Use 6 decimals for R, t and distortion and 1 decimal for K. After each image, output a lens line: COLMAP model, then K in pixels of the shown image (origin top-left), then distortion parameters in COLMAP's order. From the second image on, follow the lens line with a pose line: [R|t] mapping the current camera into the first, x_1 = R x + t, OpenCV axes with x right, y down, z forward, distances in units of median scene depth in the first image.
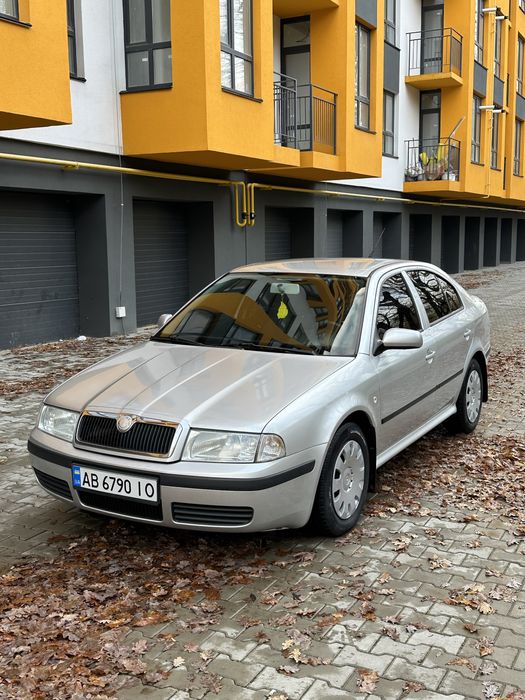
lens RADIAL K [[783.4, 0, 262.5], [0, 783.4, 350.0], [0, 0, 1]] dist [0.189284, -0.390430]
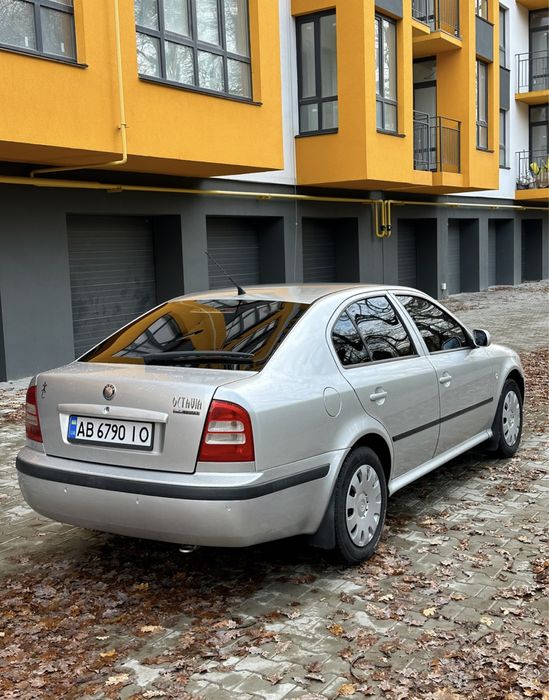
lens RADIAL K [[877.0, 0, 267.0], [0, 877.0, 333.1], [0, 0, 1]] dist [0.212339, -0.466335]
pose [[0.996670, -0.015881, -0.079978, -0.142656], [0.012541, 0.999035, -0.042087, 0.060529], [0.080569, 0.040944, 0.995908, -0.490346]]
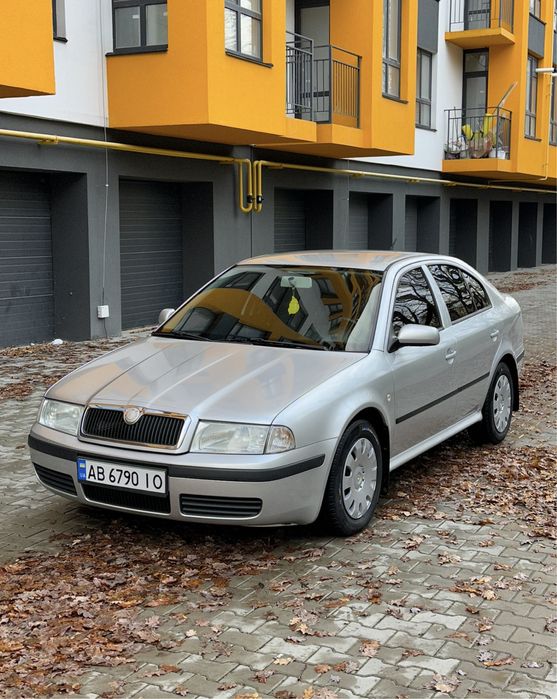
lens RADIAL K [[1007.2, 0, 281.0], [0, 1007.2, 351.9], [0, 0, 1]] dist [0.137458, -0.092275]
pose [[0.999883, 0.009336, 0.012094, -0.002061], [-0.009145, 0.999833, -0.015799, 0.013537], [-0.012240, 0.015686, 0.999802, -0.112206]]
